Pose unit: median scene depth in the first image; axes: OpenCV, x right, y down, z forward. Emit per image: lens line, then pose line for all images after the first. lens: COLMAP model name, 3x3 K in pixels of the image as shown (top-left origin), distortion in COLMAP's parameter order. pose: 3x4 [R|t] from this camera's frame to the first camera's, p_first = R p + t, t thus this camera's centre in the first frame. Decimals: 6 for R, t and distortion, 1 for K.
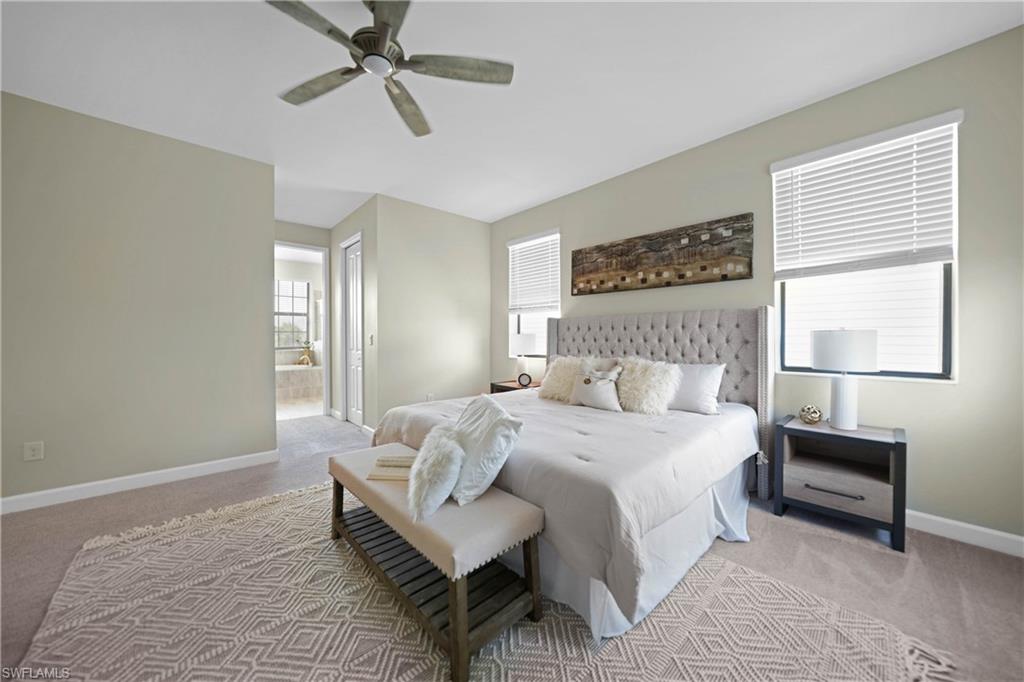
lens RADIAL K [[355.0, 0, 522.1], [0, 355.0, 343.2], [0, 0, 1]] dist [-0.021728, 0.004865]
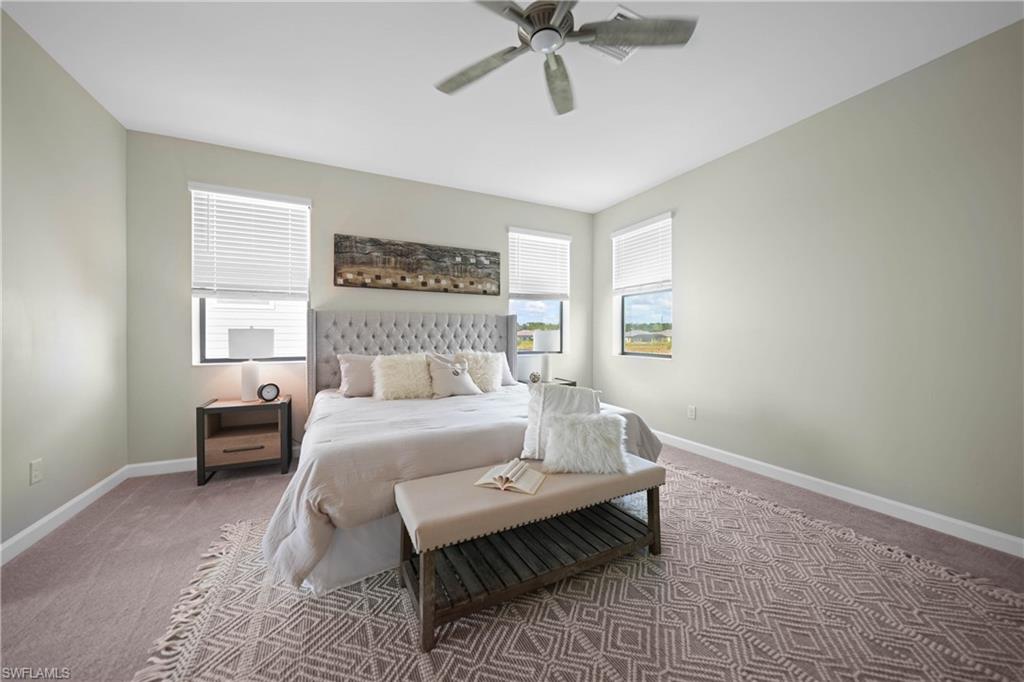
lens RADIAL K [[355.0, 0, 507.9], [0, 355.0, 338.4], [0, 0, 1]] dist [-0.021728, 0.004865]
pose [[0.304124, -0.008359, 0.952596, -0.710002], [0.014026, 0.999892, 0.004296, -0.003302], [-0.952529, 0.012055, 0.304209, 0.433348]]
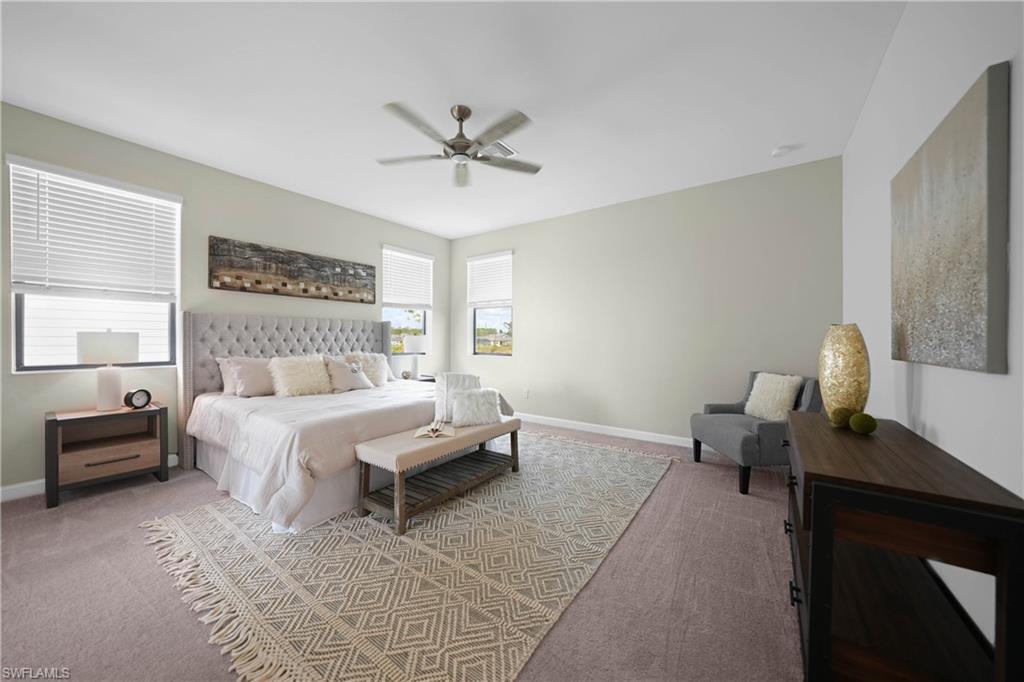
lens RADIAL K [[355.0, 0, 508.3], [0, 355.0, 340.9], [0, 0, 1]] dist [-0.021728, 0.004865]
pose [[-0.164520, -0.004069, 0.986365, -1.035942], [0.013329, 0.999891, 0.006348, -0.003607], [-0.986284, 0.014192, -0.164448, 0.558092]]
